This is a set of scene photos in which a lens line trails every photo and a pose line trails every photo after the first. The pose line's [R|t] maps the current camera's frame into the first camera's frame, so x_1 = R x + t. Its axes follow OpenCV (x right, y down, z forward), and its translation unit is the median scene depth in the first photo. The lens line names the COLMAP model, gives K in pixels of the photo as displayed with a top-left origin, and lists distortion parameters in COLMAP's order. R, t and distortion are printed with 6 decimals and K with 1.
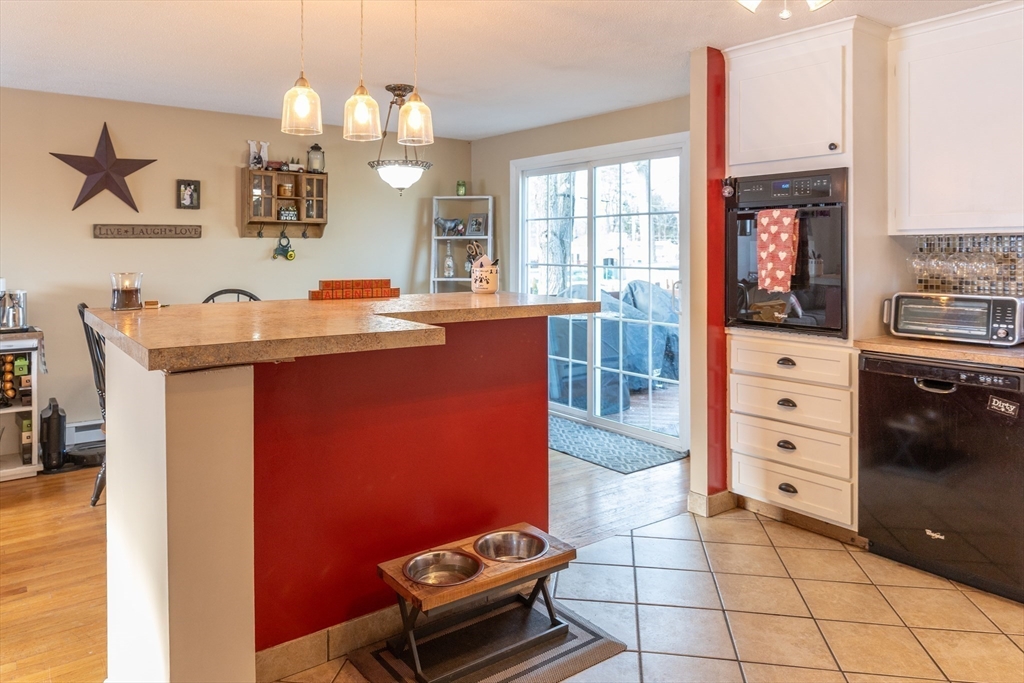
lens RADIAL K [[705.1, 0, 516.5], [0, 705.1, 256.7], [0, 0, 1]] dist [-0.002818, 0.001714]
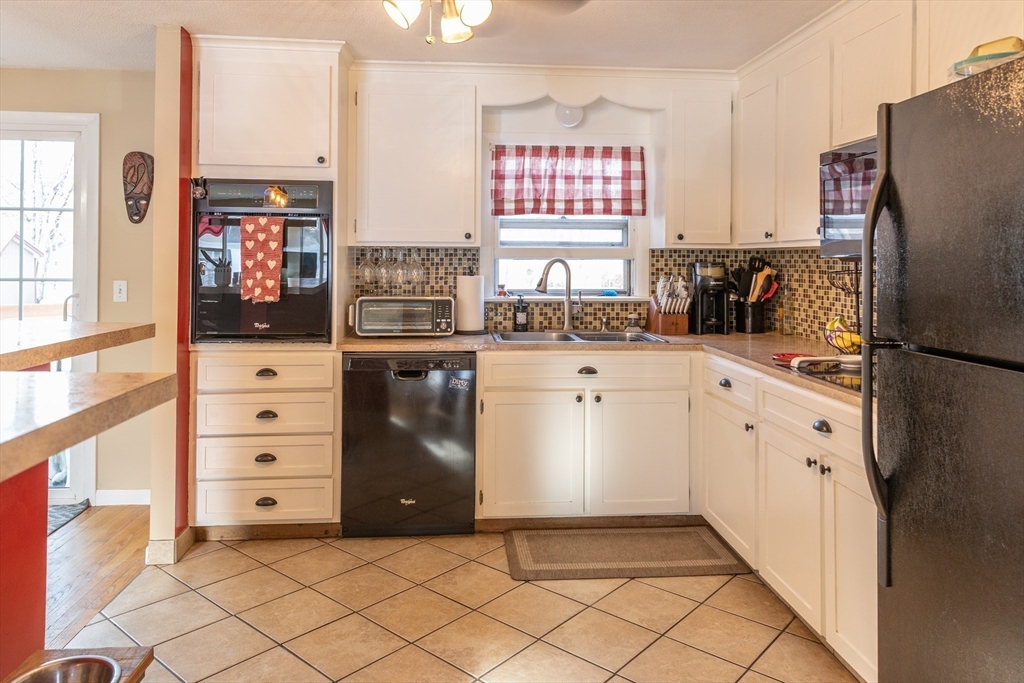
lens RADIAL K [[705.1, 0, 516.5], [0, 705.1, 256.7], [0, 0, 1]] dist [-0.002818, 0.001714]
pose [[0.525484, 0.009456, 0.850751, -0.276944], [-0.002438, 0.999951, -0.009609, -0.003372], [-0.850800, 0.002975, 0.525482, 0.196629]]
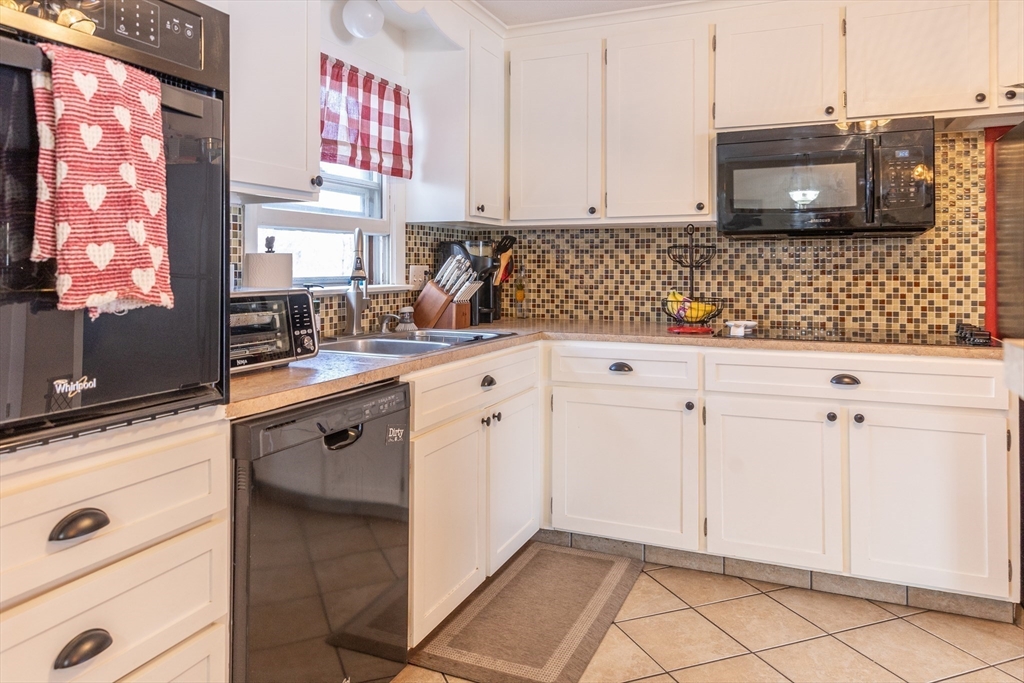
lens RADIAL K [[705.1, 0, 516.5], [0, 705.1, 256.7], [0, 0, 1]] dist [-0.002818, 0.001714]
pose [[-0.497533, 0.013366, 0.867342, -0.006969], [0.005765, 0.999910, -0.012103, 0.030419], [-0.867426, -0.001022, -0.497566, 1.017148]]
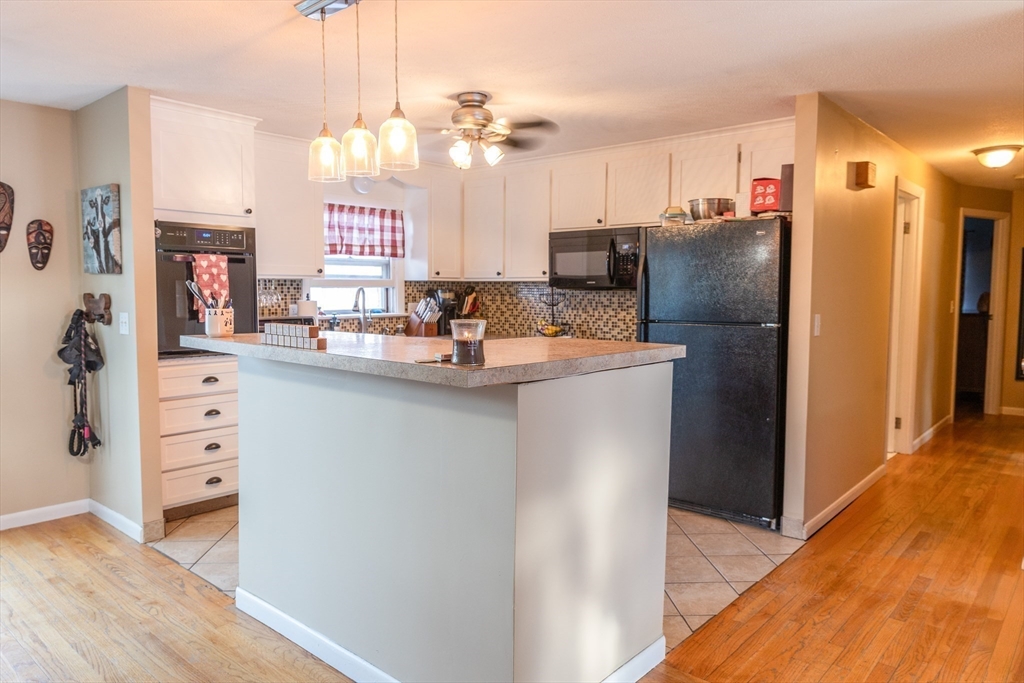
lens RADIAL K [[671.9, 0, 512.0], [0, 671.9, 341.5], [0, 0, 1]] dist [0.001343, 0.000286]
pose [[-0.205251, -0.076536, 0.975712, -0.886597], [0.002001, 0.996903, 0.078619, -0.008325], [-0.978707, 0.018089, -0.204463, 0.747686]]
